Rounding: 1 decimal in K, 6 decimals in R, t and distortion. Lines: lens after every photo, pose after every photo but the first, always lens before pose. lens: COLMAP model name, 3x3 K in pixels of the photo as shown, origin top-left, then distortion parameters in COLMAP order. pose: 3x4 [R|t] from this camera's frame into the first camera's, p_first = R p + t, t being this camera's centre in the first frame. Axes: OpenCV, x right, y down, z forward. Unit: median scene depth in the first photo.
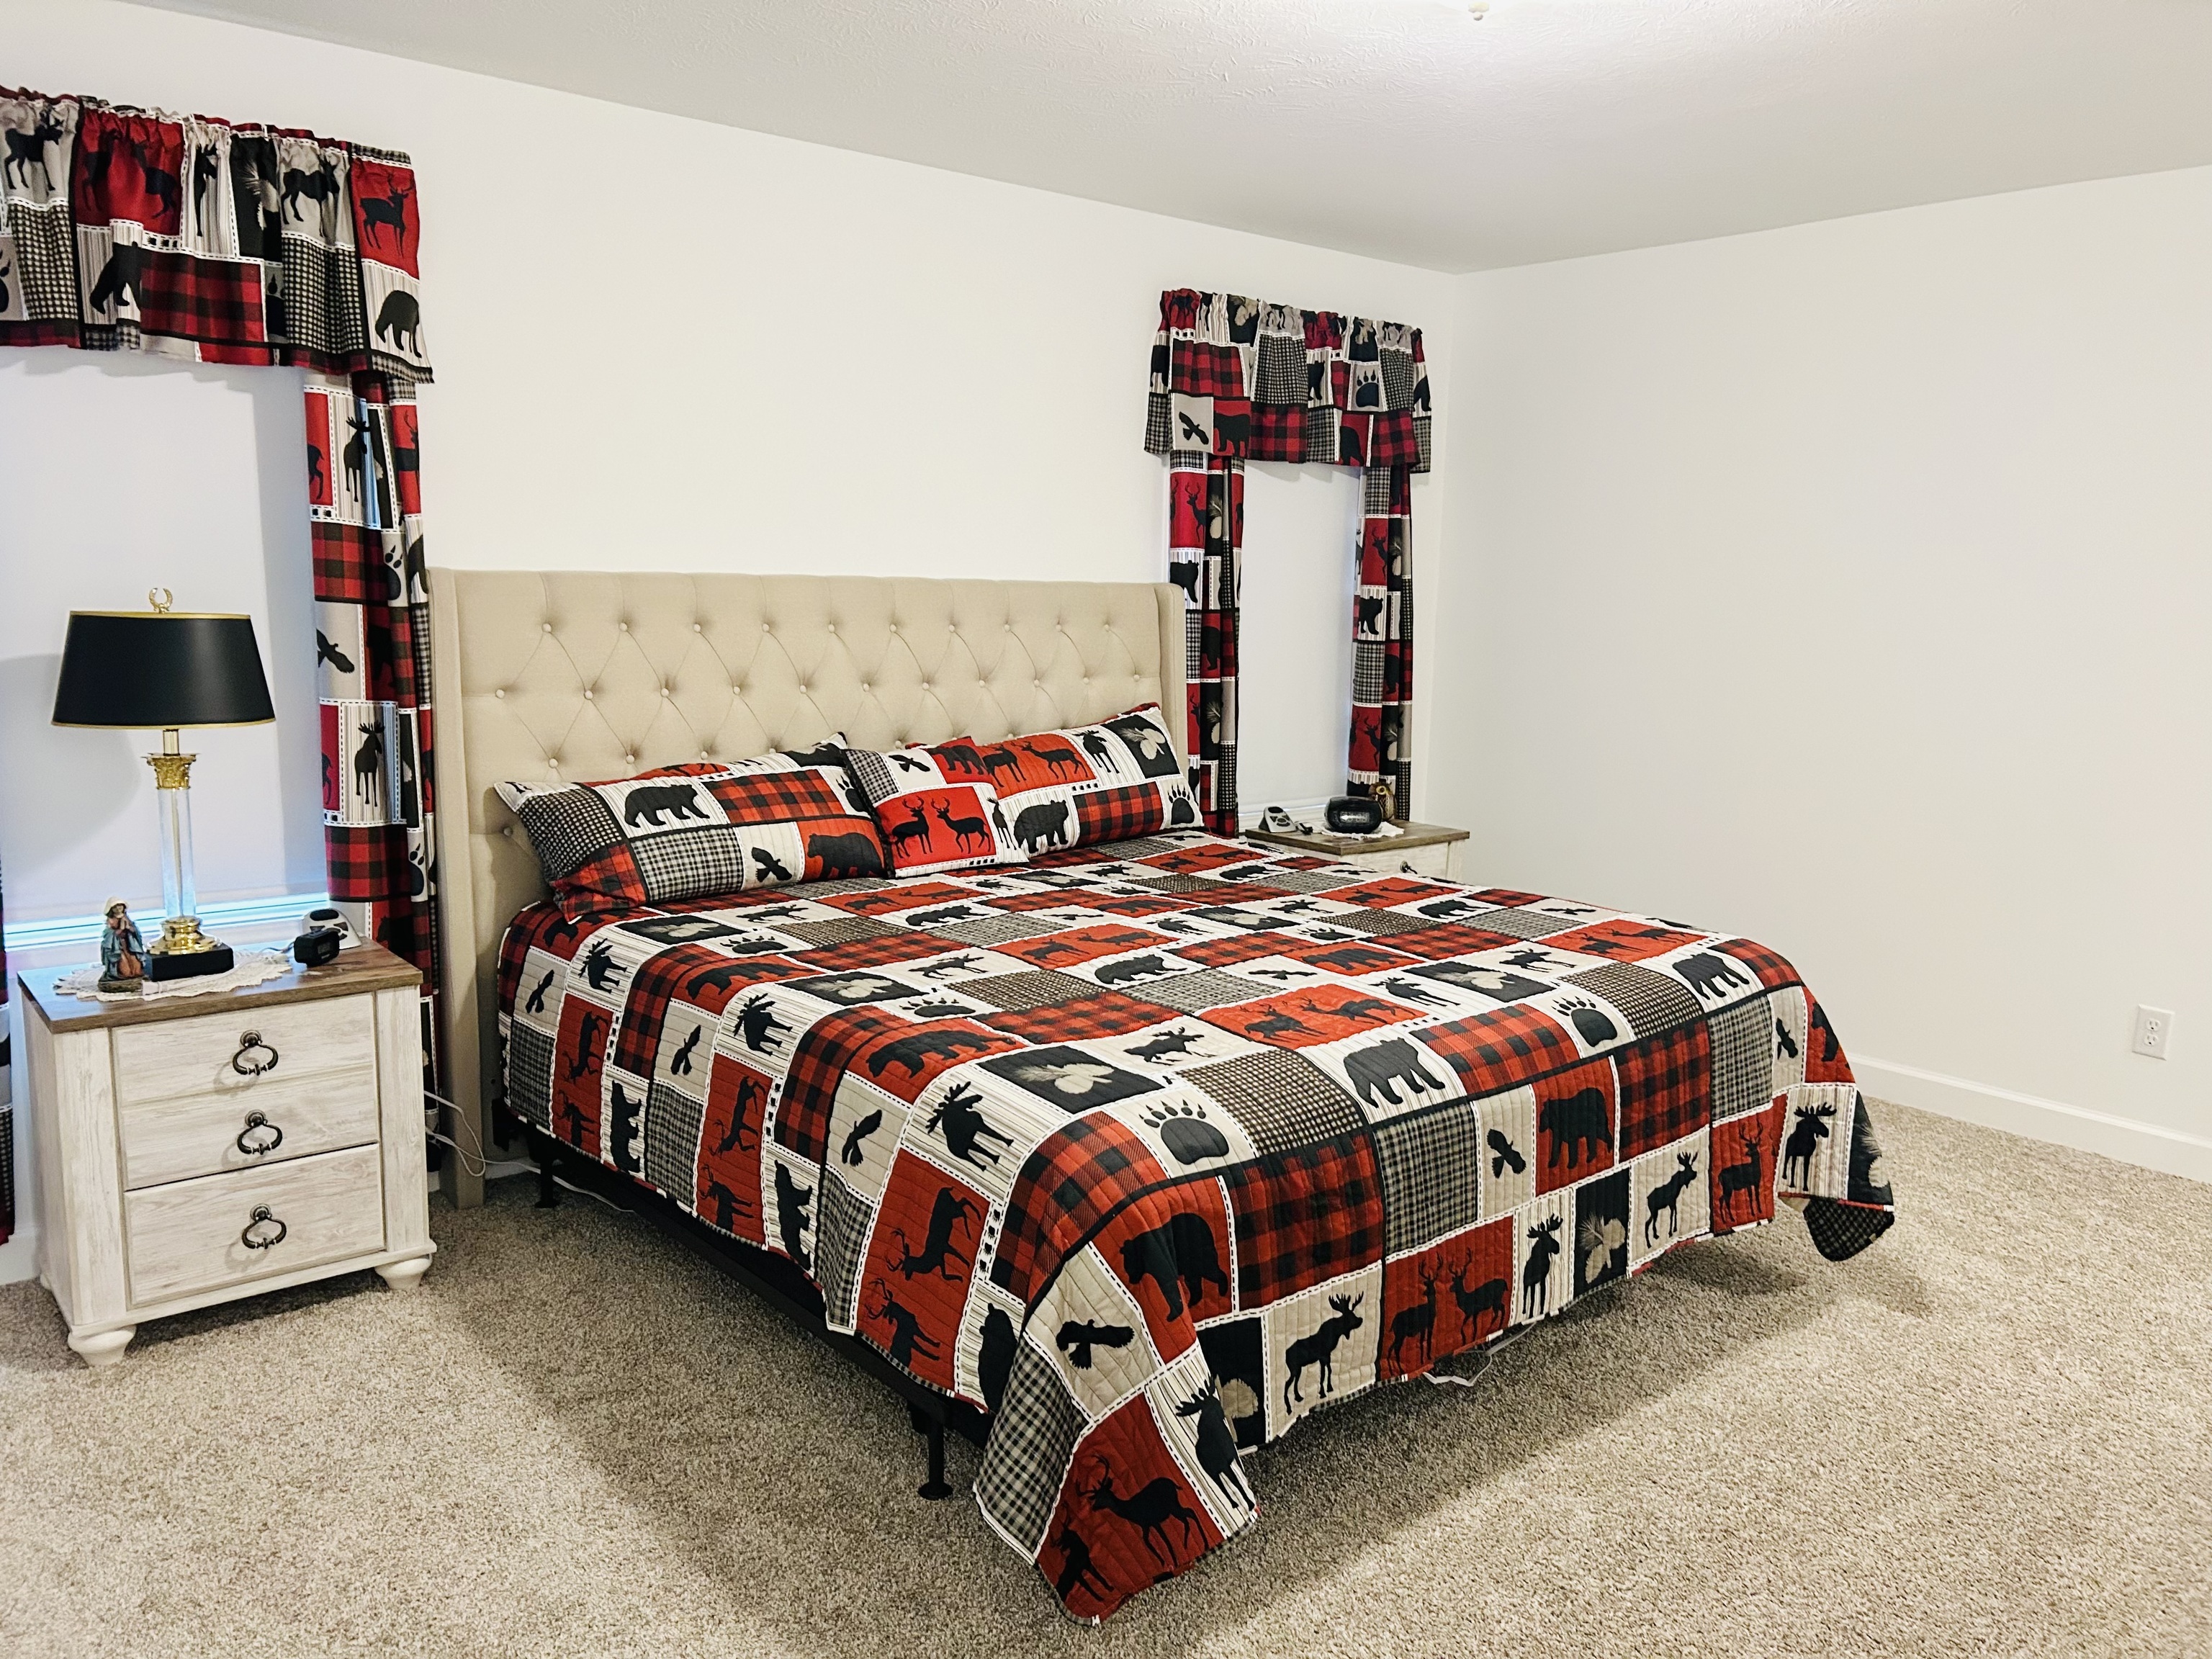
lens RADIAL K [[1651.6, 0, 1112.0], [0, 1651.6, 830.0], [0, 0, 1]] dist [0.065098, -0.082021]
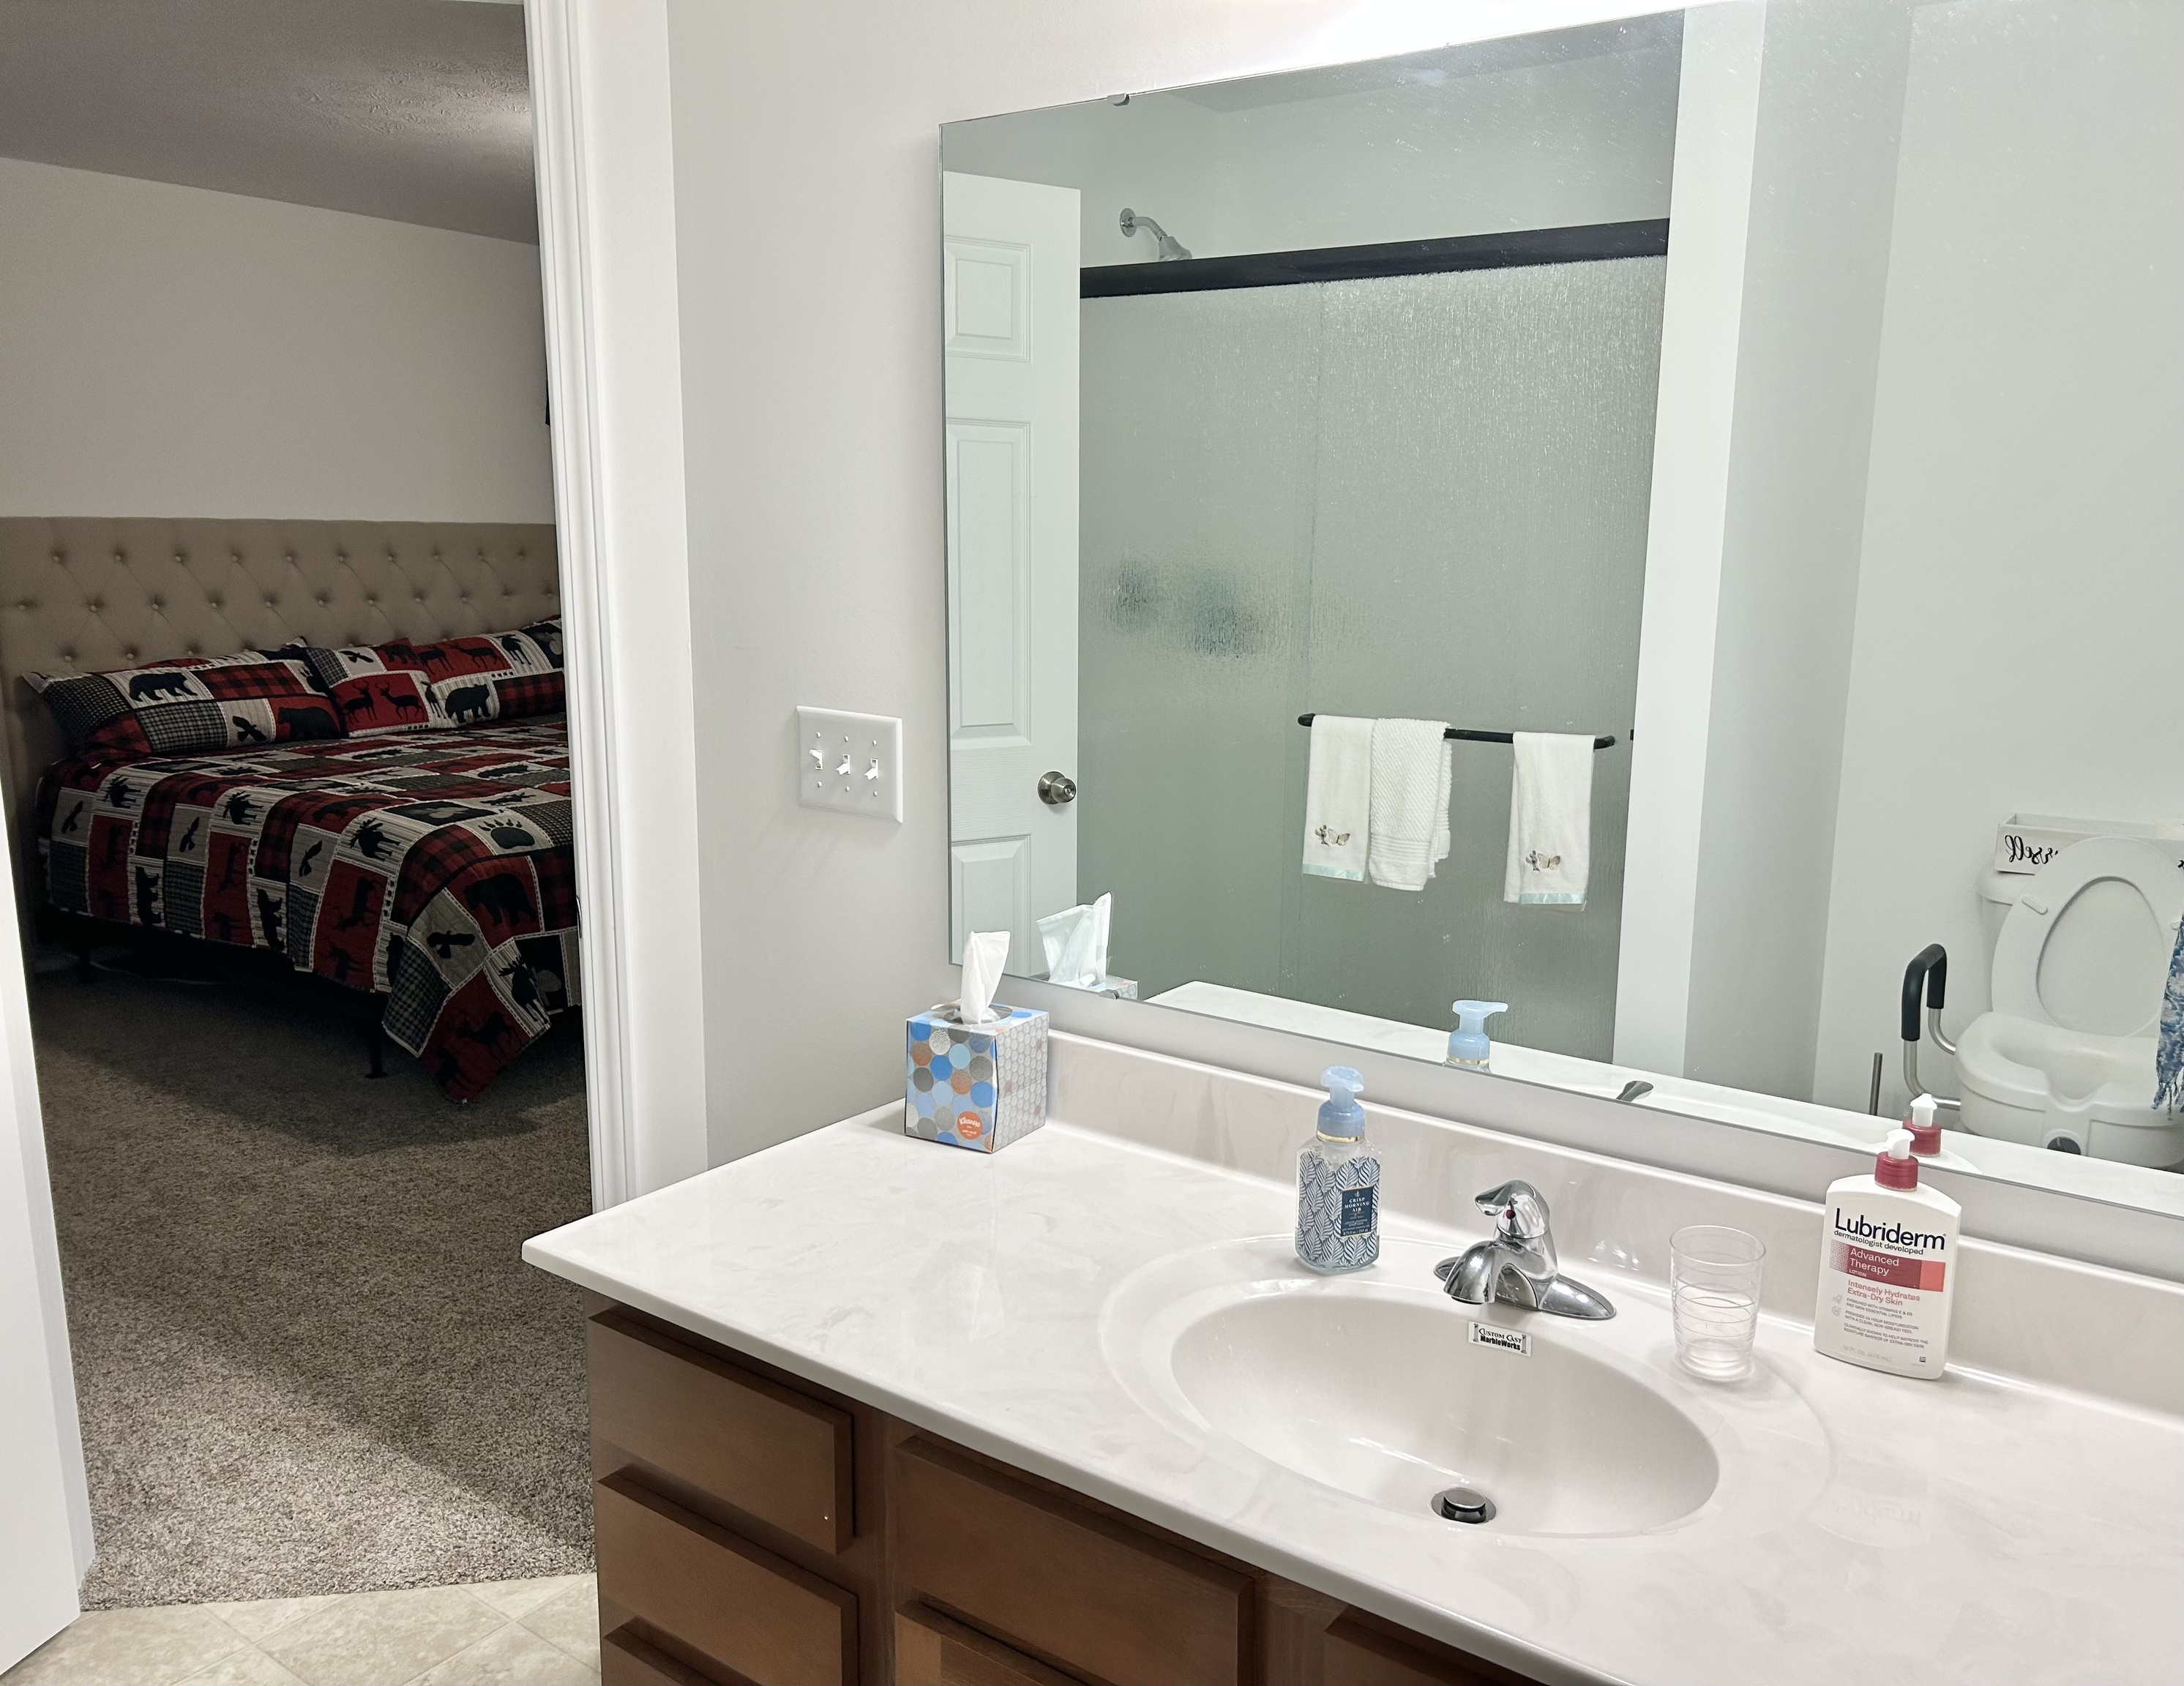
lens RADIAL K [[1689.7, 0, 1098.7], [0, 1689.7, 831.8], [0, 0, 1]] dist [0.025540, 0.001151]
pose [[0.969131, -0.055627, 0.240188, 0.164901], [0.048734, 0.998214, 0.034548, 0.111572], [-0.241681, -0.021776, 0.970111, -0.668993]]
